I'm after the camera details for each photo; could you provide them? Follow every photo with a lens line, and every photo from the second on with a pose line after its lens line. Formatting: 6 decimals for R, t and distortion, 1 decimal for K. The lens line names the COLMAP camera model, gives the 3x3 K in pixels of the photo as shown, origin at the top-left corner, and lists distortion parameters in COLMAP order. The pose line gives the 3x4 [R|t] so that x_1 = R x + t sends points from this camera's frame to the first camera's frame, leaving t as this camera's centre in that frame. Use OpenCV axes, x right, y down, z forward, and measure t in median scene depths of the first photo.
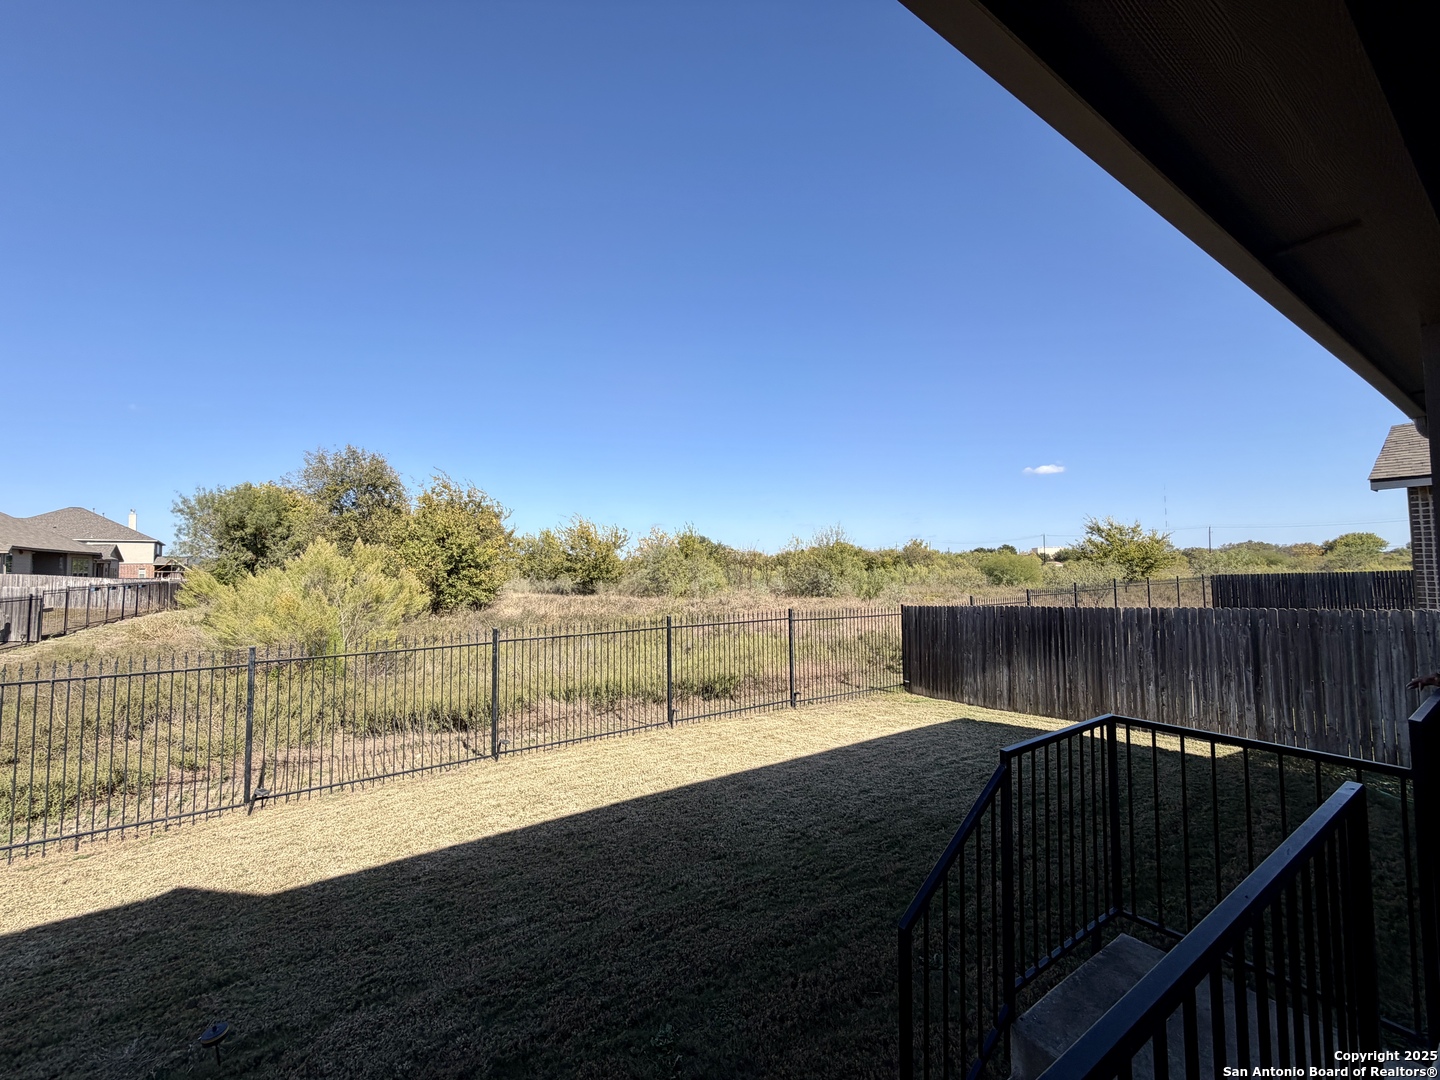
lens RADIAL K [[574.0, 0, 714.8], [0, 574.0, 540.9], [0, 0, 1]] dist [0.001125, 0.000585]
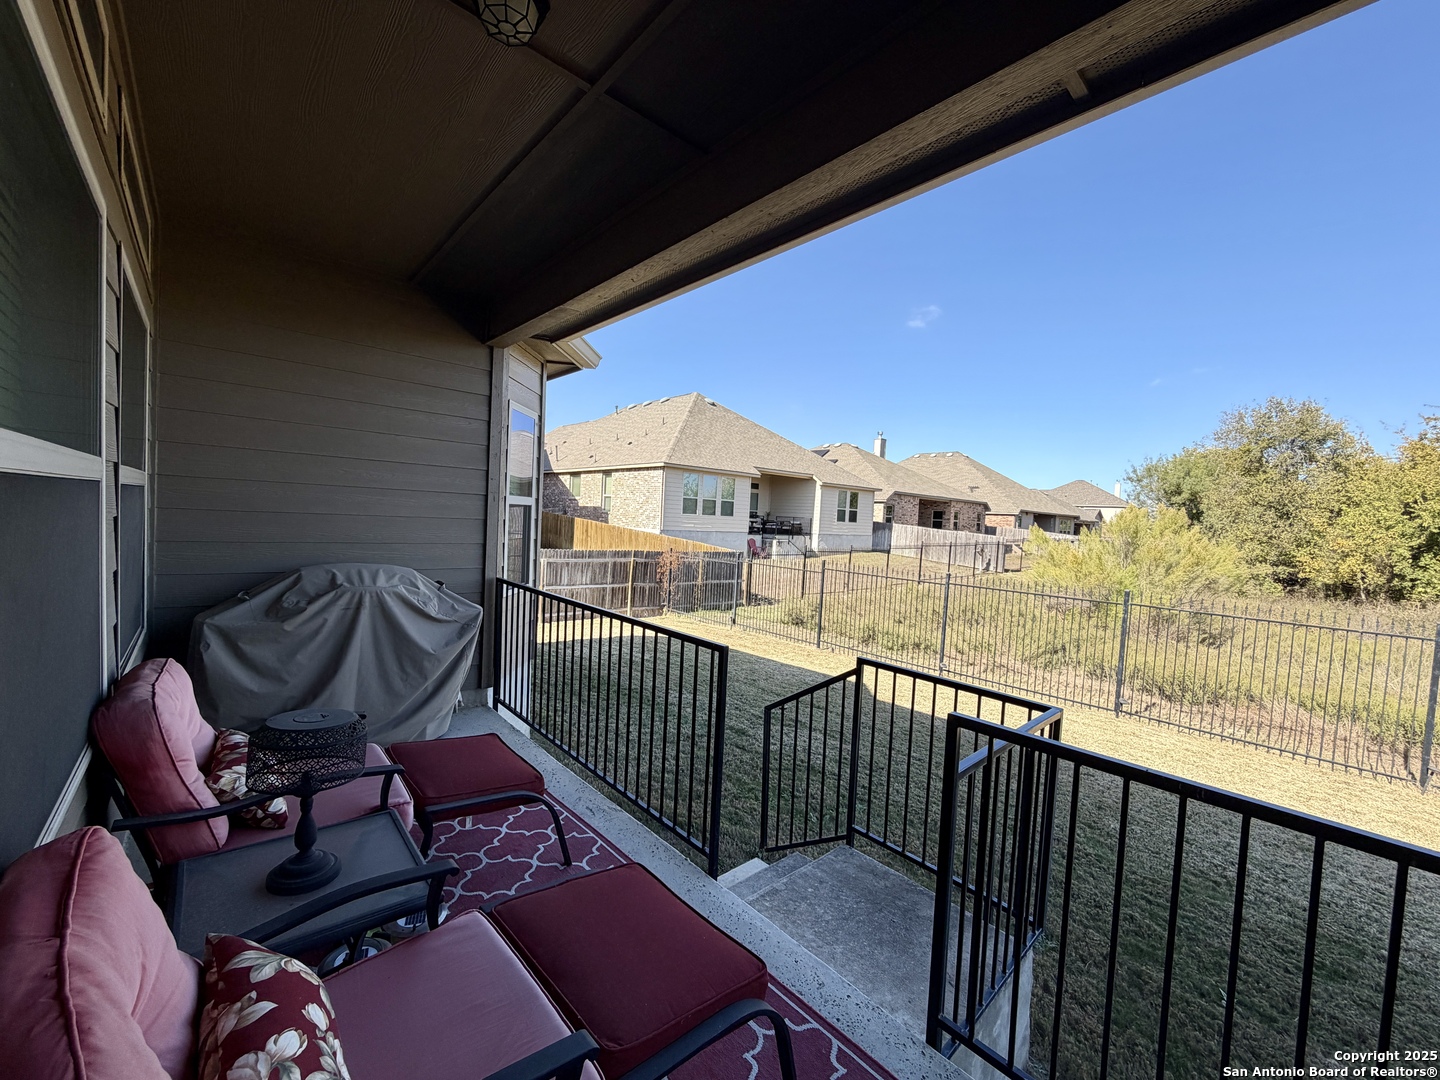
lens RADIAL K [[574.0, 0, 712.0], [0, 574.0, 540.5], [0, 0, 1]] dist [0.001125, 0.000585]
pose [[0.134123, 0.060397, -0.989122, 0.115008], [-0.001126, 0.998150, 0.060796, 0.000056], [0.990964, -0.007041, 0.133943, 0.028911]]
